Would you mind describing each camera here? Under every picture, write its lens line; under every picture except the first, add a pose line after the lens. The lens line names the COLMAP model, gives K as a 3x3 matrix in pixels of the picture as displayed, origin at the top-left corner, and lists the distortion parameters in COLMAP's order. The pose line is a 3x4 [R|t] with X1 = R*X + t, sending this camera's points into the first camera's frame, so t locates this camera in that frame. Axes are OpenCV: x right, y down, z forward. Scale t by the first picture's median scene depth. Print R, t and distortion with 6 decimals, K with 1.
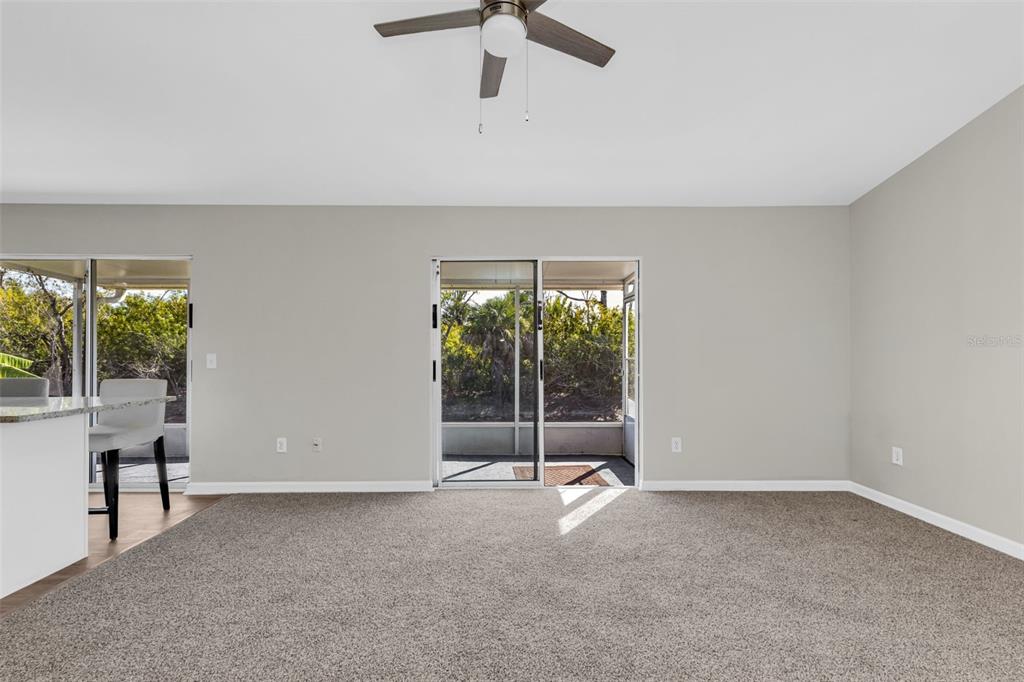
lens RADIAL K [[446.8, 0, 496.3], [0, 446.8, 356.4], [0, 0, 1]] dist [0.025519, -0.000014]
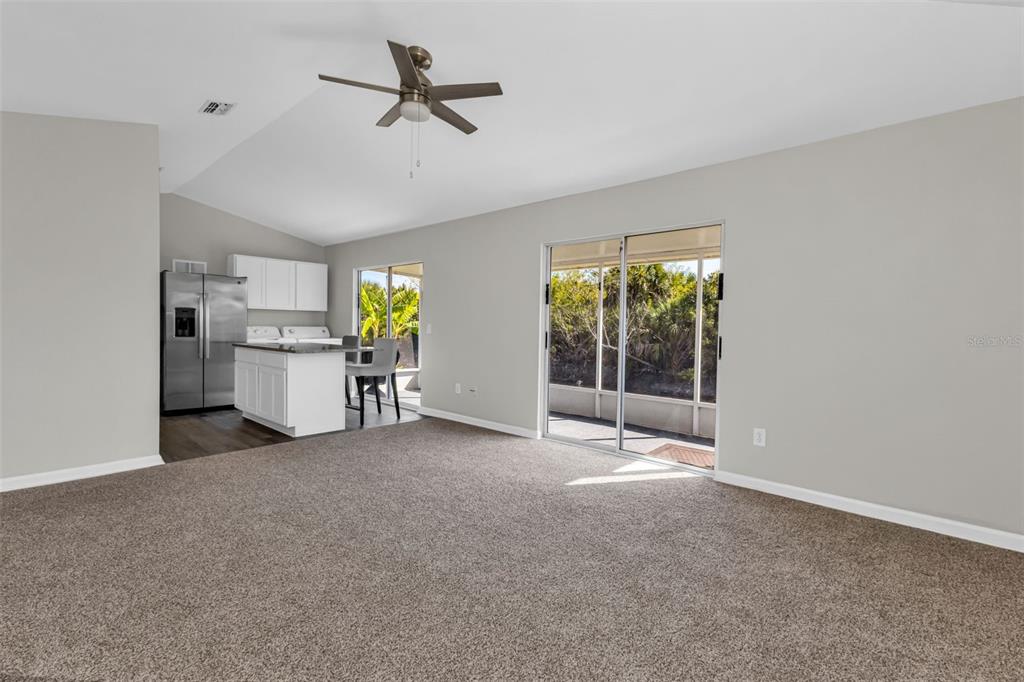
lens RADIAL K [[462.5, 0, 508.9], [0, 462.5, 337.3], [0, 0, 1]] dist [0.012859, -0.000075]
pose [[0.730319, 0.032234, -0.682346, 0.703493], [-0.021081, 0.999474, 0.024652, -0.002565], [0.682781, -0.003619, 0.730614, 0.044208]]
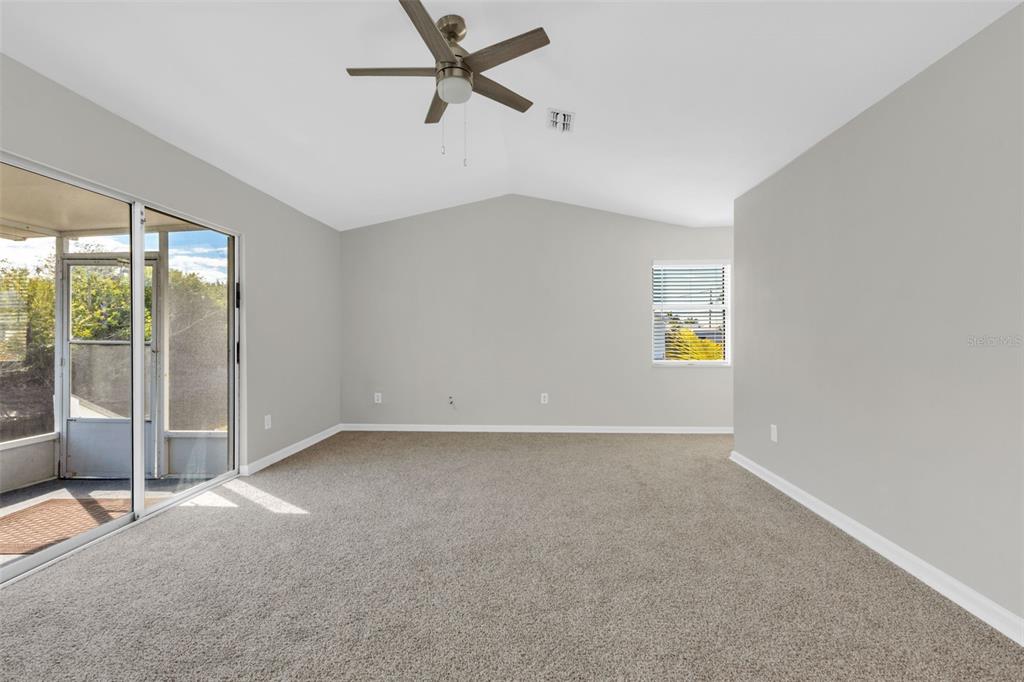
lens RADIAL K [[462.5, 0, 508.9], [0, 462.5, 337.3], [0, 0, 1]] dist [0.012859, -0.000075]
pose [[0.060879, -0.000798, 0.998145, -0.716607], [0.005164, 0.999987, 0.000485, 0.002469], [-0.998132, 0.005125, 0.060882, 0.410514]]
